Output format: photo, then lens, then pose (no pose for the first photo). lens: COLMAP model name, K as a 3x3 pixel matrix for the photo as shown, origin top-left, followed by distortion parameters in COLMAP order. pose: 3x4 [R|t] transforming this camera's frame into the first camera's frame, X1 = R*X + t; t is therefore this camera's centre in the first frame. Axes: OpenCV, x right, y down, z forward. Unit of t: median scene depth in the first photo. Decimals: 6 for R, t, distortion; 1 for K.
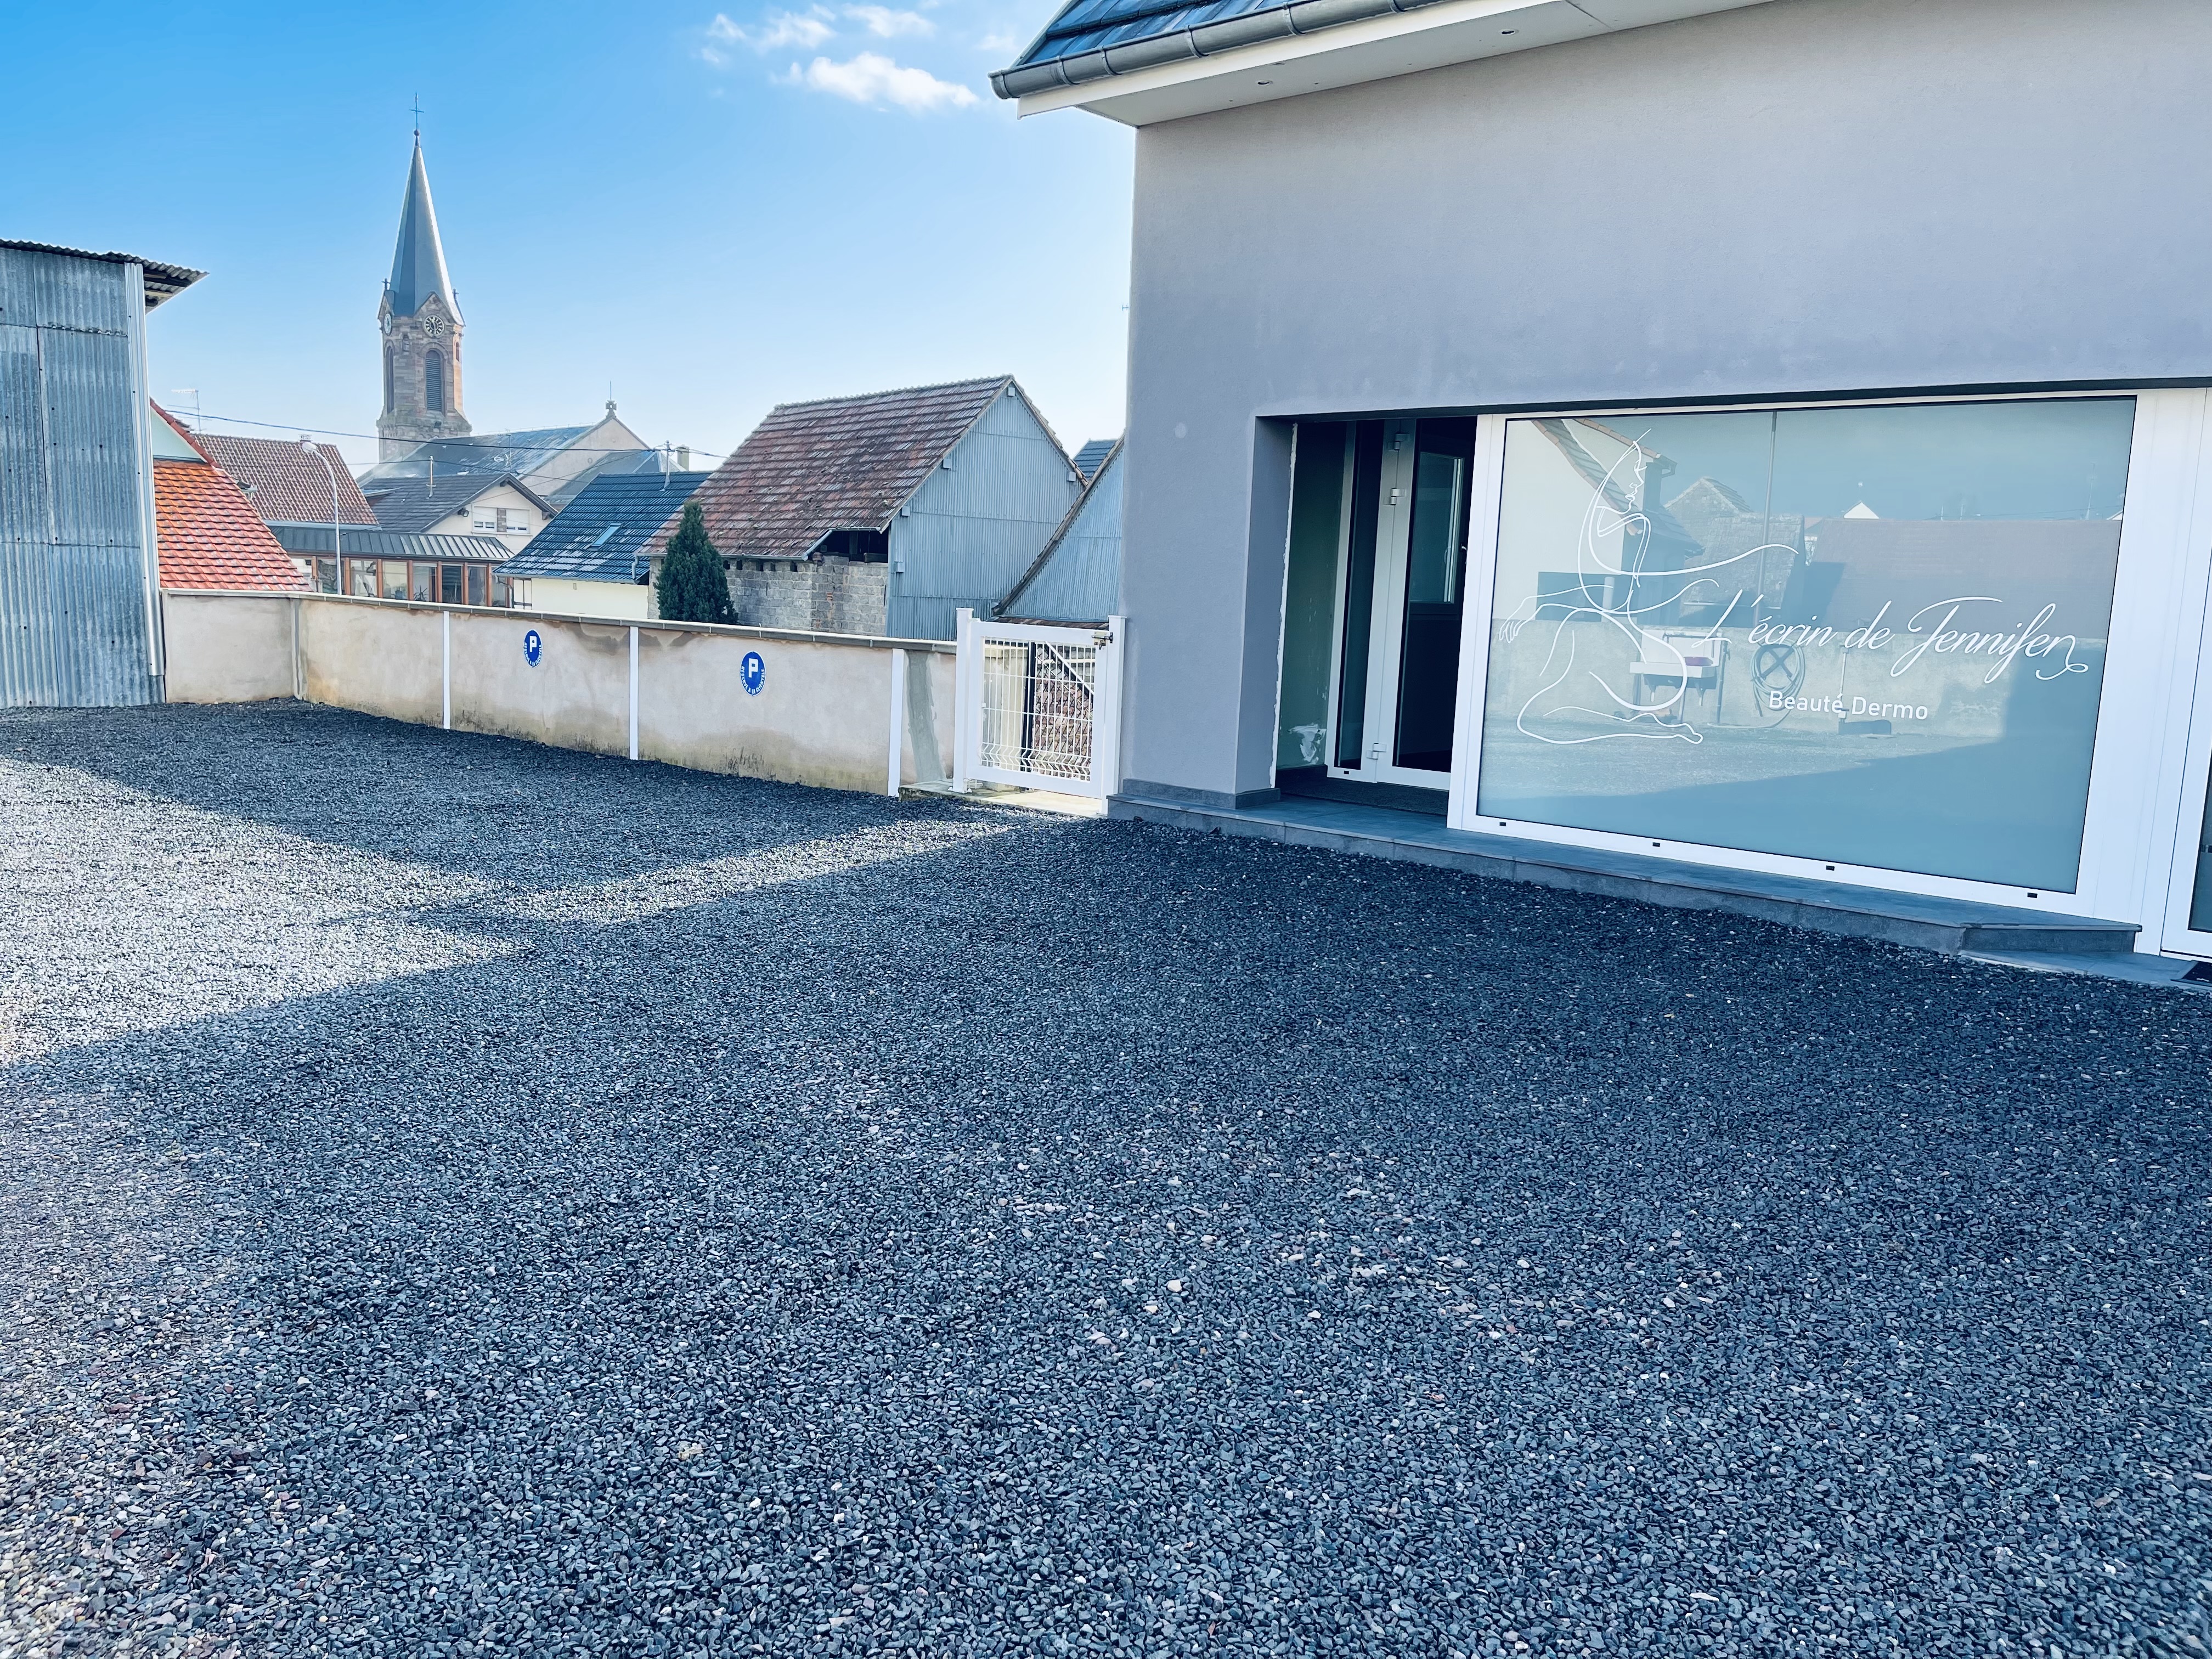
lens RADIAL K [[1680.5, 0, 1106.0], [0, 1680.5, 829.5], [0, 0, 1]] dist [-0.001746, -0.001074]
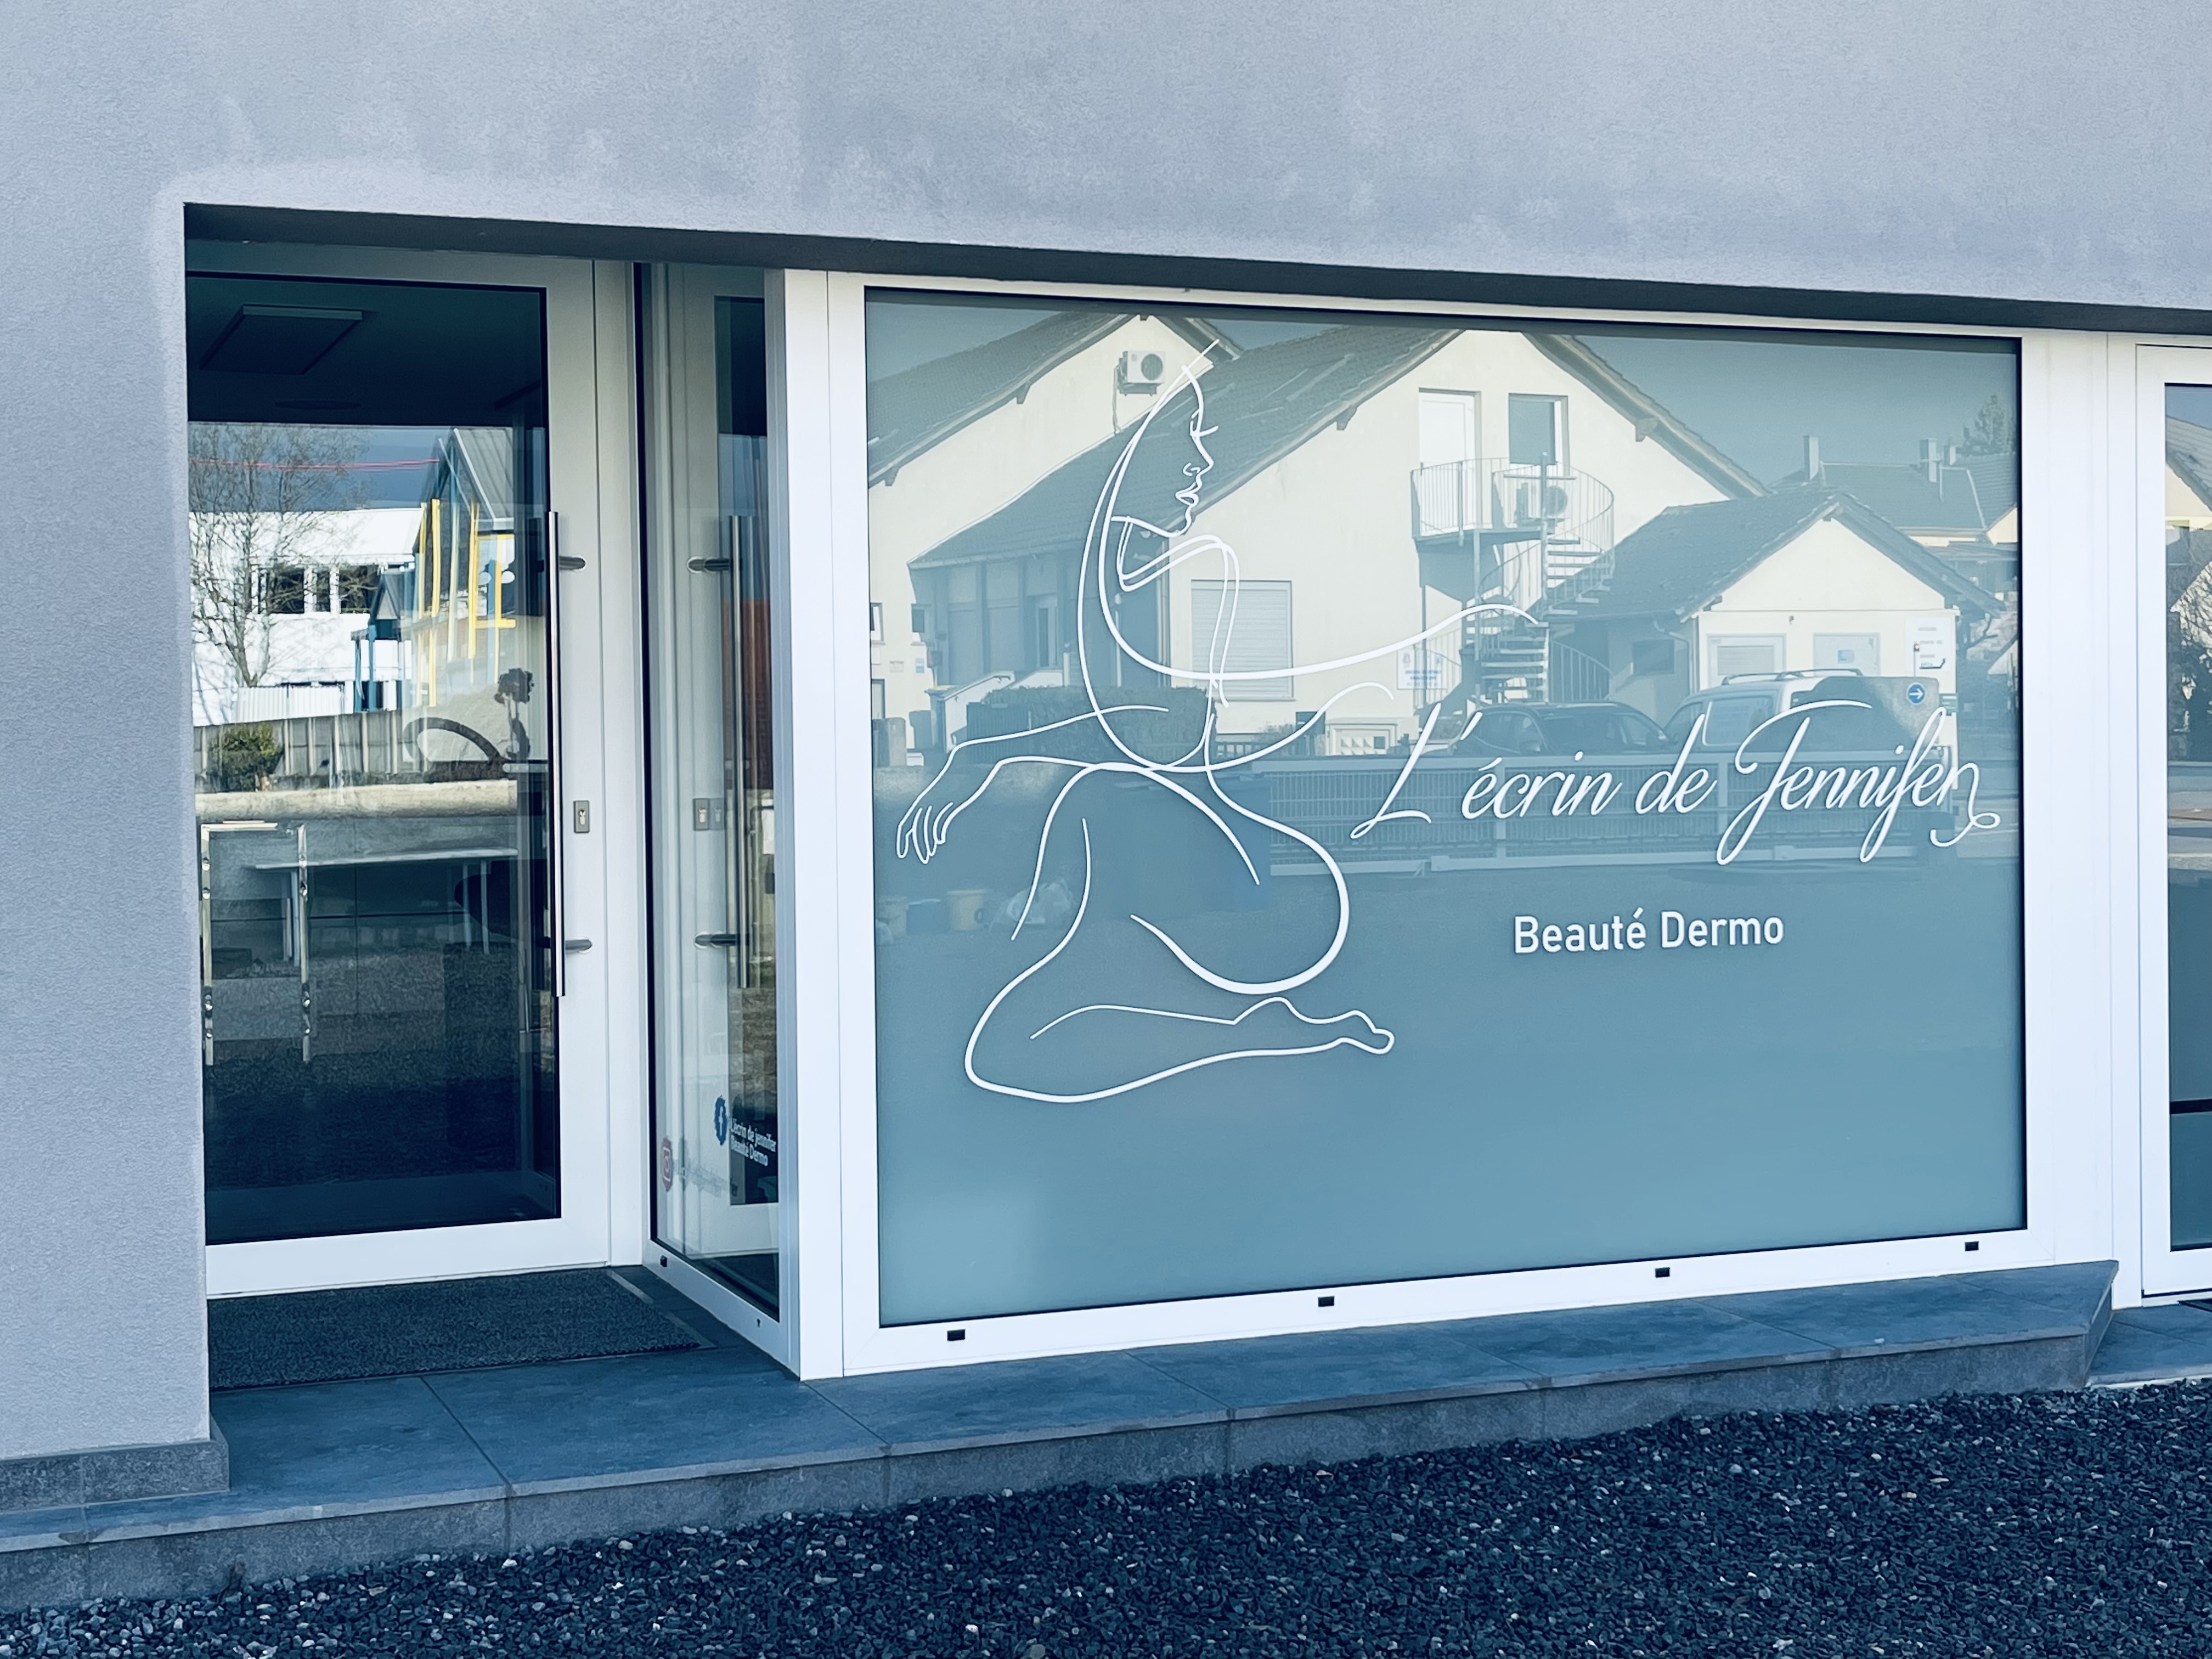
lens RADIAL K [[2856.9, 0, 1106.0], [0, 2856.9, 829.5], [0, 0, 1]] dist [0.058471, -0.031162]
pose [[0.468668, -0.064599, 0.881009, -0.353904], [0.161067, 0.986854, -0.013323, -0.115800], [-0.868567, 0.148145, 0.472911, 0.729942]]
